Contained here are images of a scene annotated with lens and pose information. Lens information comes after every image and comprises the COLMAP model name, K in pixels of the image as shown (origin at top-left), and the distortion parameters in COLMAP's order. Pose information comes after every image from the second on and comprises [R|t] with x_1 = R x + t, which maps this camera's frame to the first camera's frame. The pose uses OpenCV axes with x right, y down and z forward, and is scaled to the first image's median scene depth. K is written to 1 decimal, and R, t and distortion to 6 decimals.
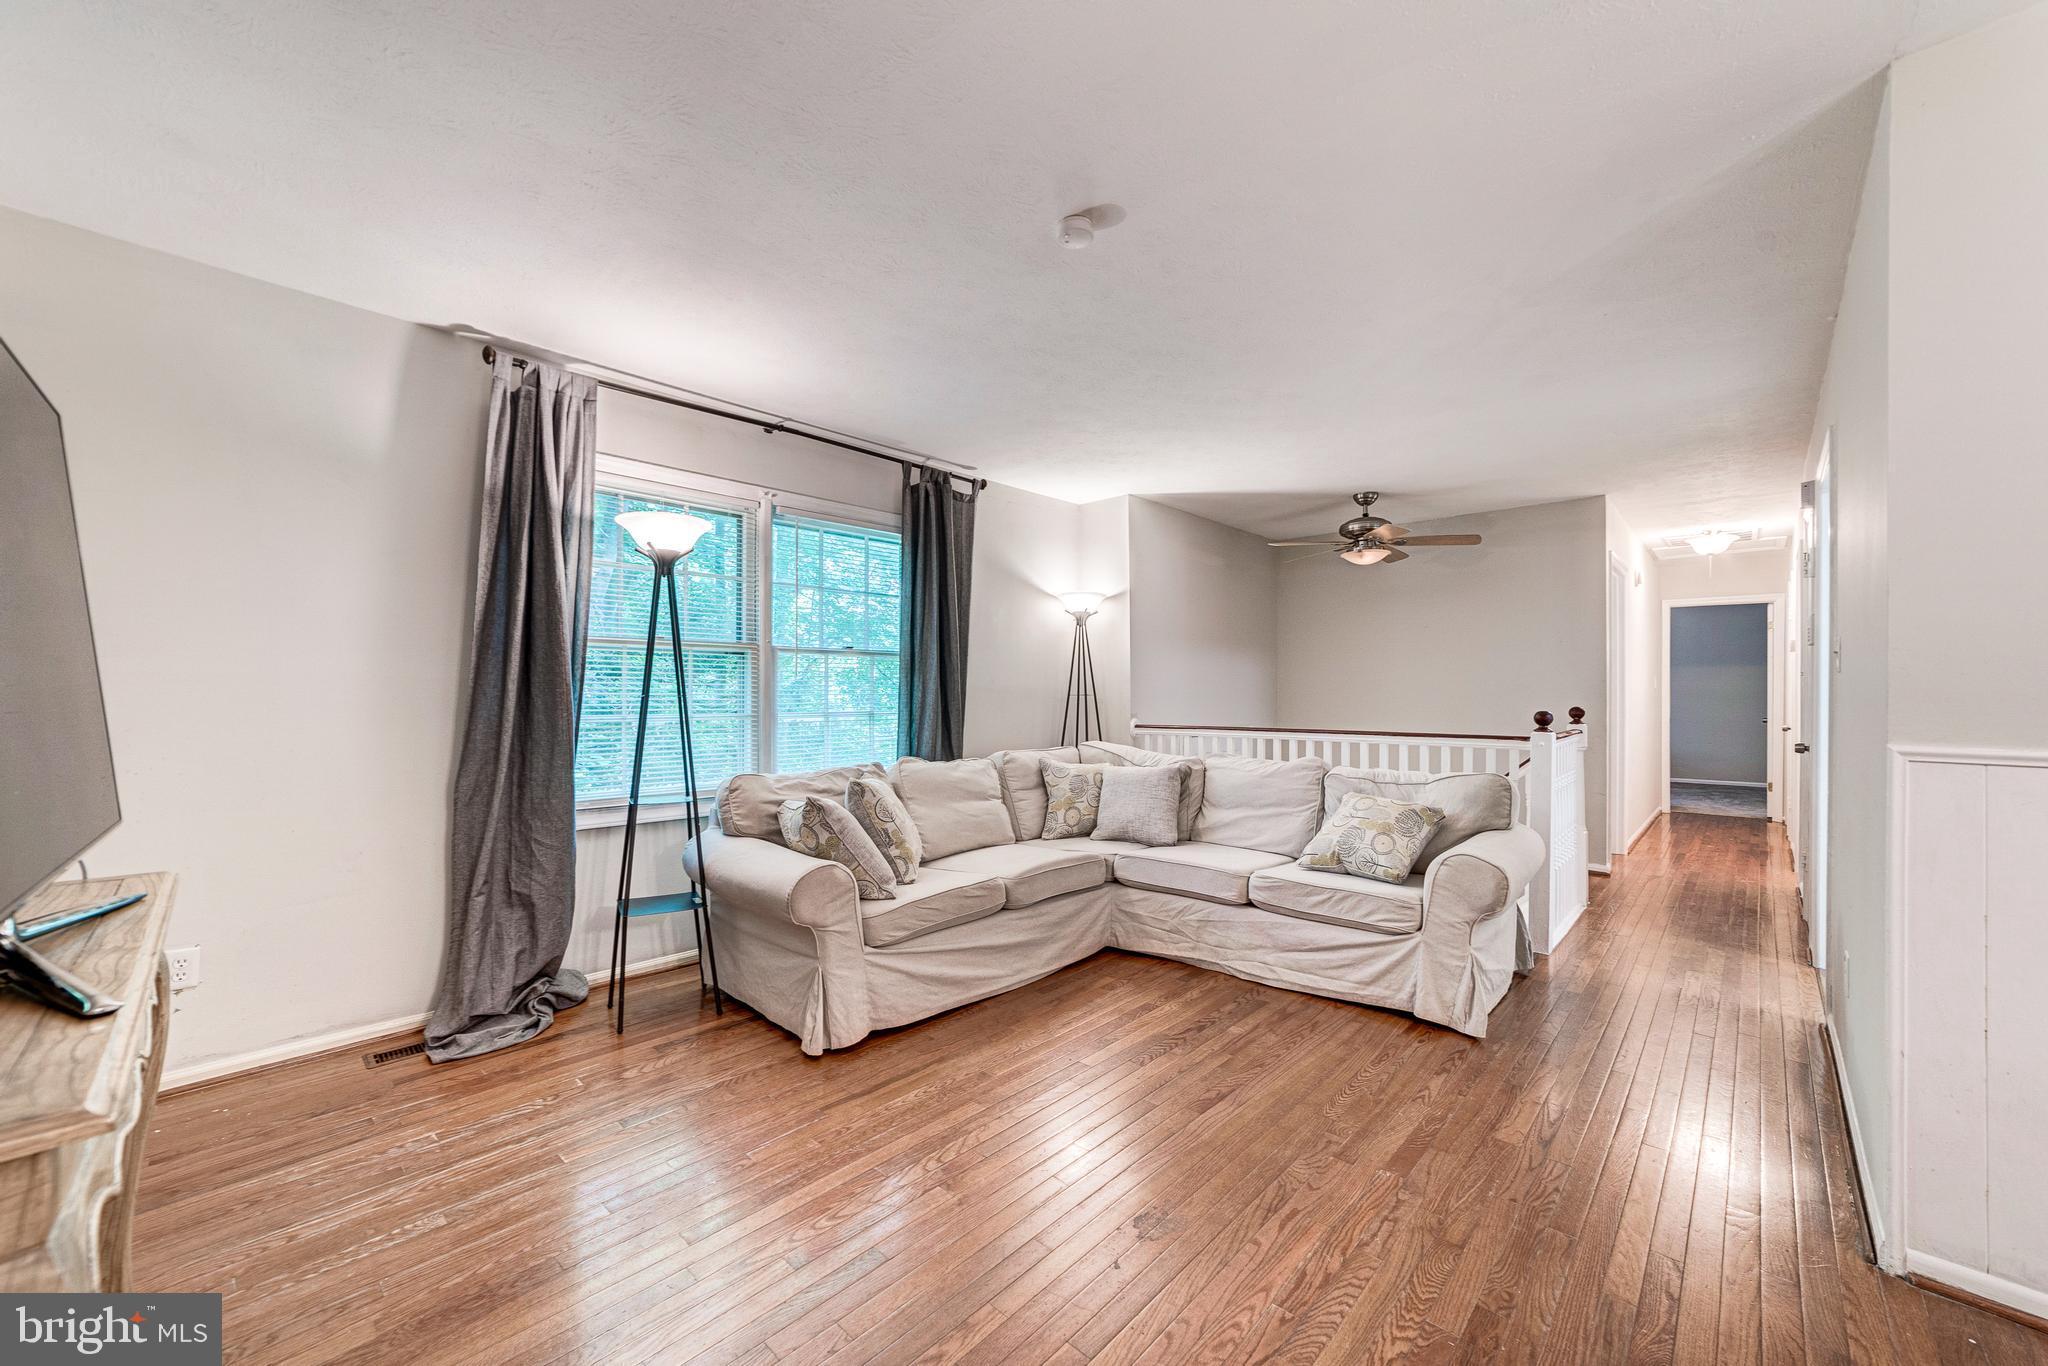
lens RADIAL K [[791.4, 0, 1036.2], [0, 791.4, 692.9], [0, 0, 1]] dist [-0.007127, 0.000286]
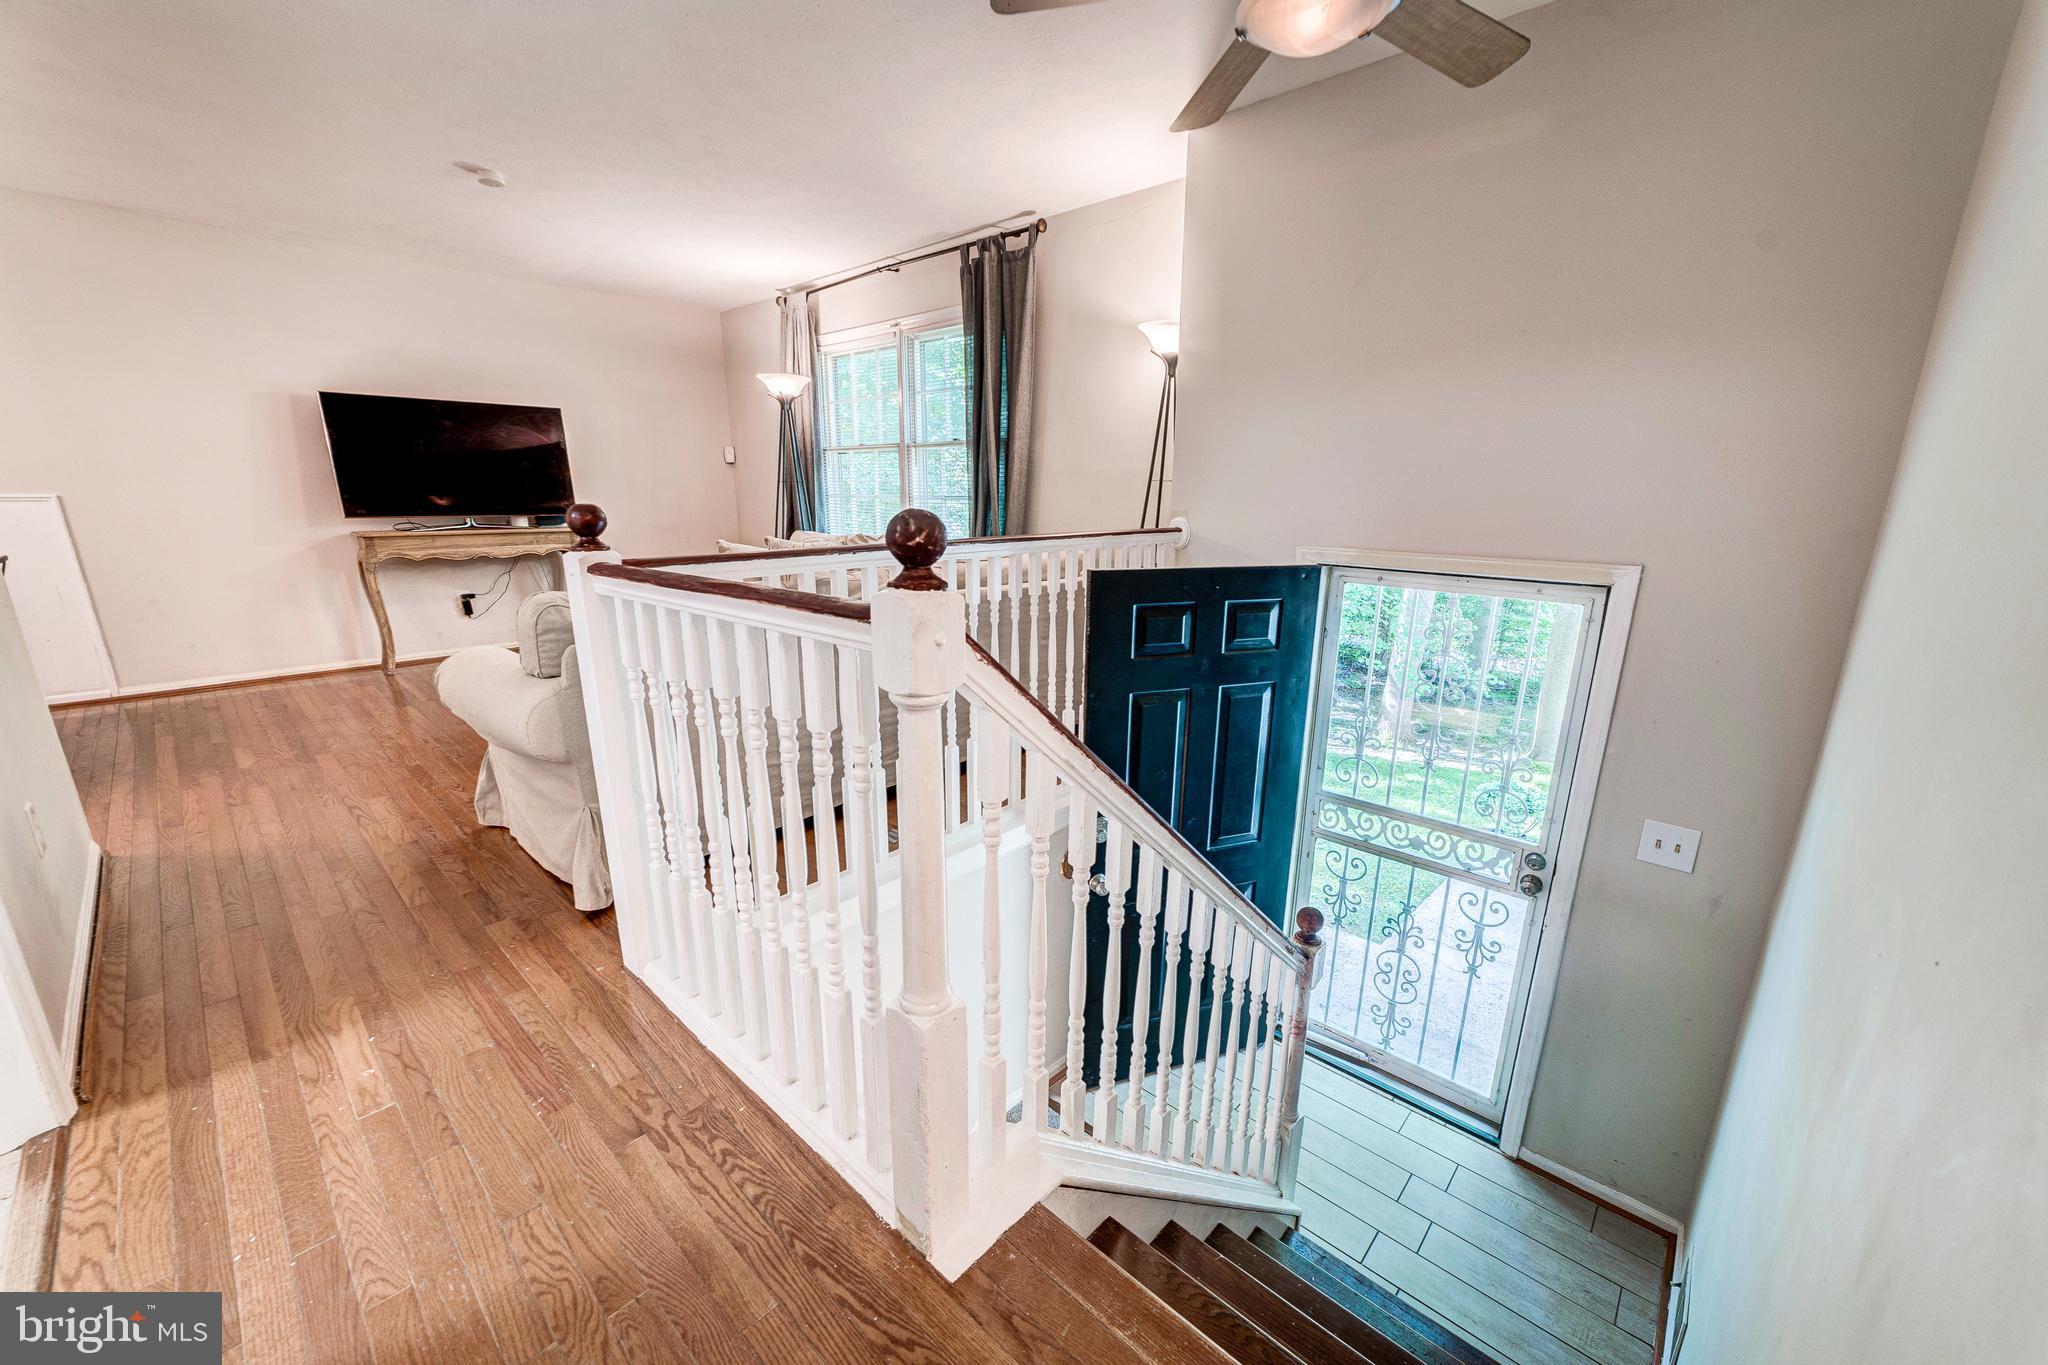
lens RADIAL K [[791.4, 0, 1036.2], [0, 791.4, 692.4], [0, 0, 1]] dist [-0.007127, 0.000286]
pose [[0.001086, 0.253076, -0.967446, 0.962346], [-0.019313, 0.967271, 0.253009, 0.006493], [0.999813, 0.018410, 0.005938, 1.095157]]
